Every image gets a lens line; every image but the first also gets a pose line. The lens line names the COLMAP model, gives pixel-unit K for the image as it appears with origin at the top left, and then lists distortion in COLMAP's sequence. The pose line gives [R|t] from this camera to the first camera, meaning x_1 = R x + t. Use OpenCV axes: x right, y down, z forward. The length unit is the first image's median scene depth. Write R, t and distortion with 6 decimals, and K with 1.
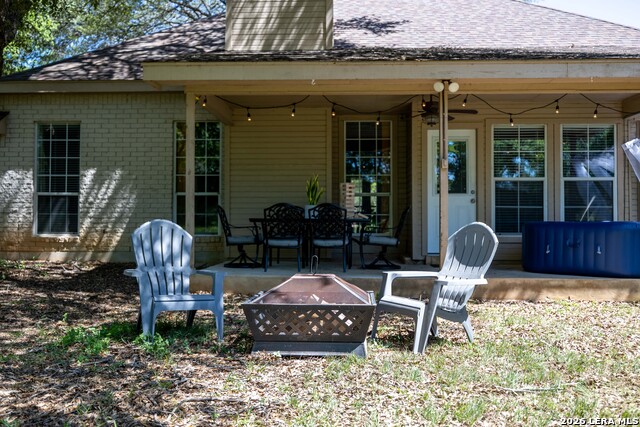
lens RADIAL K [[630.2, 0, 320.0], [0, 630.2, 213.5], [0, 0, 1]] dist [0.009822, 0.007589]
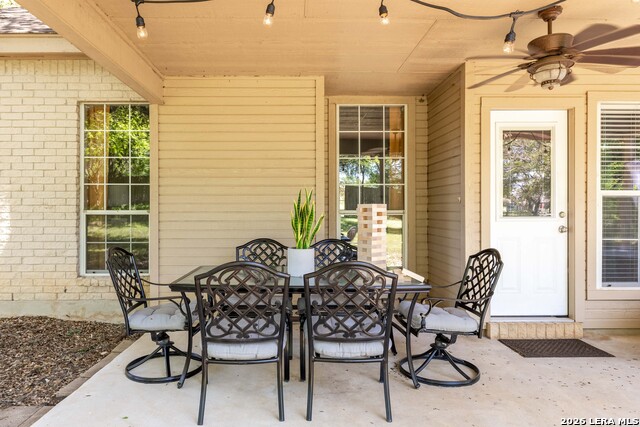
lens RADIAL K [[520.8, 0, 320.0], [0, 520.8, 213.5], [0, 0, 1]] dist [-0.006695, -0.000798]
pose [[0.997109, -0.004041, 0.075873, -0.024413], [0.003613, 0.999977, 0.005775, -0.035306], [-0.075894, -0.005484, 0.997101, 0.478036]]
